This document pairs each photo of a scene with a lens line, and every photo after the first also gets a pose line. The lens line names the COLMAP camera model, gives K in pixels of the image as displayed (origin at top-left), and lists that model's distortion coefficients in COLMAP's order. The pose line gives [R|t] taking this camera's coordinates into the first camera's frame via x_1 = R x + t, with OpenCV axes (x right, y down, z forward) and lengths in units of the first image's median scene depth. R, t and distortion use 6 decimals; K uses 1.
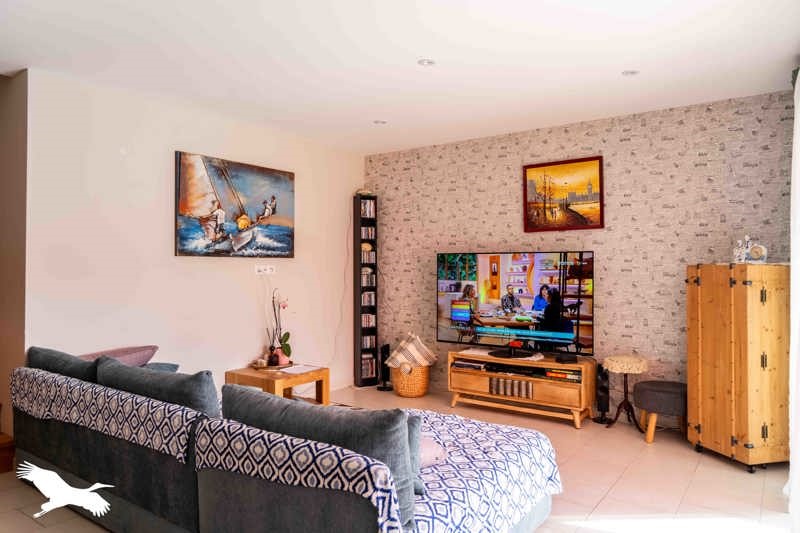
lens RADIAL K [[540.0, 0, 399.8], [0, 540.0, 260.1], [0, 0, 1]] dist [-0.006192, 0.003771]
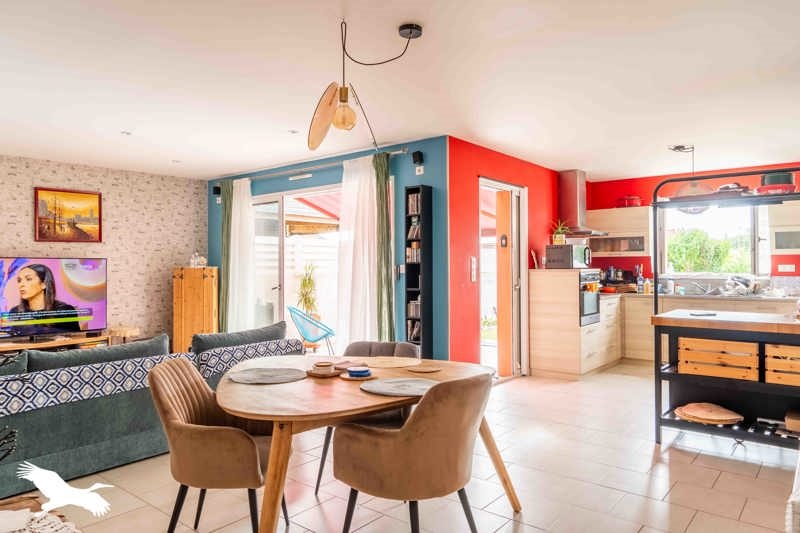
lens RADIAL K [[540.0, 0, 401.8], [0, 540.0, 265.9], [0, 0, 1]] dist [-0.006192, 0.003771]
pose [[0.061596, 0.002501, 0.998098, -1.002446], [-0.006278, 0.999978, -0.002119, 0.001574], [-0.998081, -0.006136, 0.061610, 0.100642]]
